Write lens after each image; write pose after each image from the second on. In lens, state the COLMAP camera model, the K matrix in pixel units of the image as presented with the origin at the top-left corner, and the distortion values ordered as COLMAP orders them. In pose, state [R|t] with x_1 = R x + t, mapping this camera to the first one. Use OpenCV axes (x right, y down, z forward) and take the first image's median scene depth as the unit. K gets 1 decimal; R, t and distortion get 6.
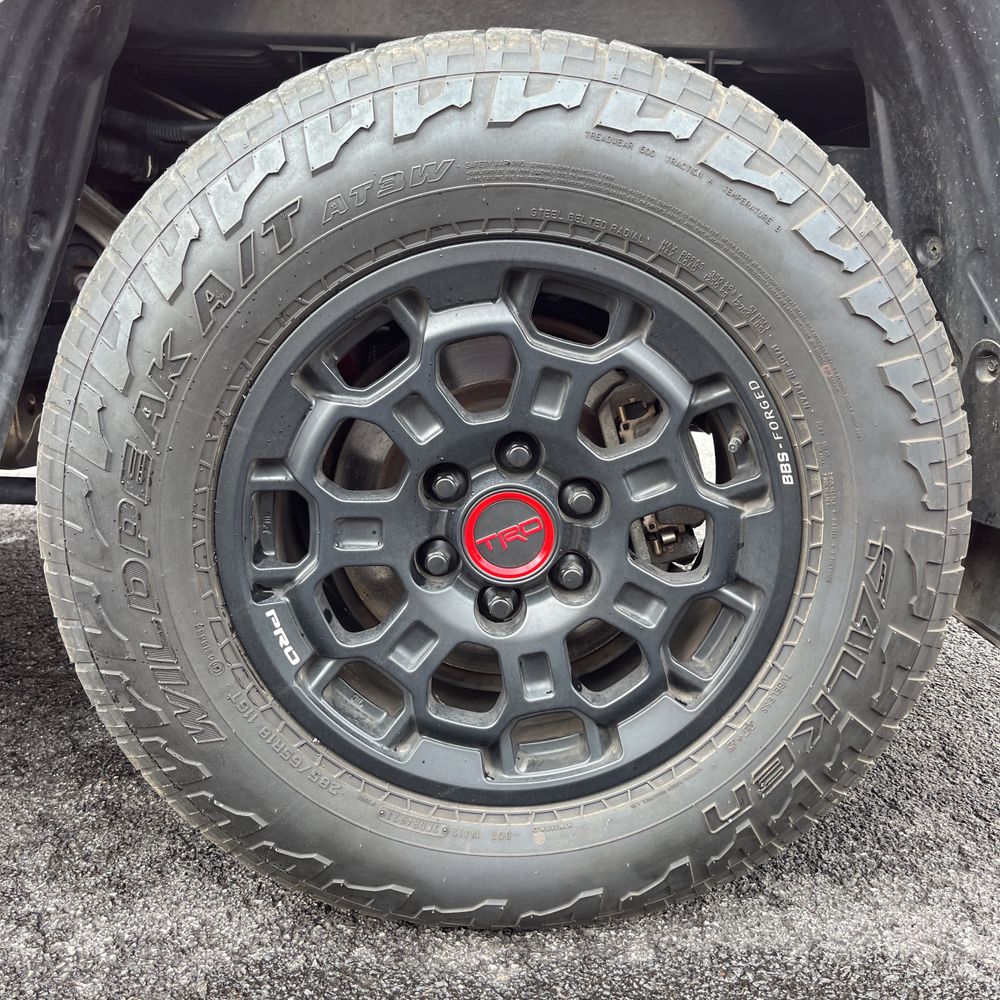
lens RADIAL K [[1011.7, 0, 500.6], [0, 1011.7, 505.7], [0, 0, 1]] dist [0.033645, -0.003422]
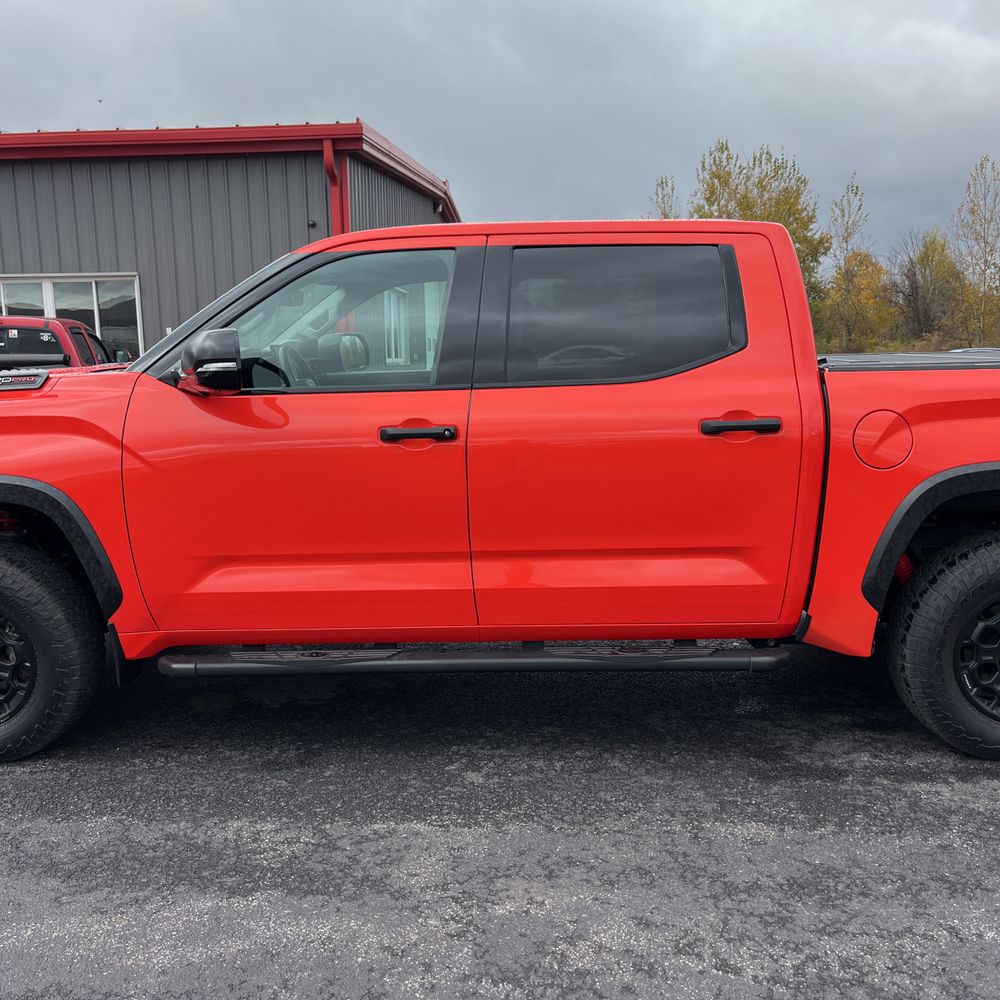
lens RADIAL K [[1011.1, 0, 494.3], [0, 1011.1, 517.4], [0, 0, 1]] dist [0.034860, -0.023658]
pose [[0.998054, -0.033568, -0.052558, -1.816748], [0.029246, 0.996290, -0.080936, -0.239929], [0.055080, 0.079241, 0.995333, -3.100799]]
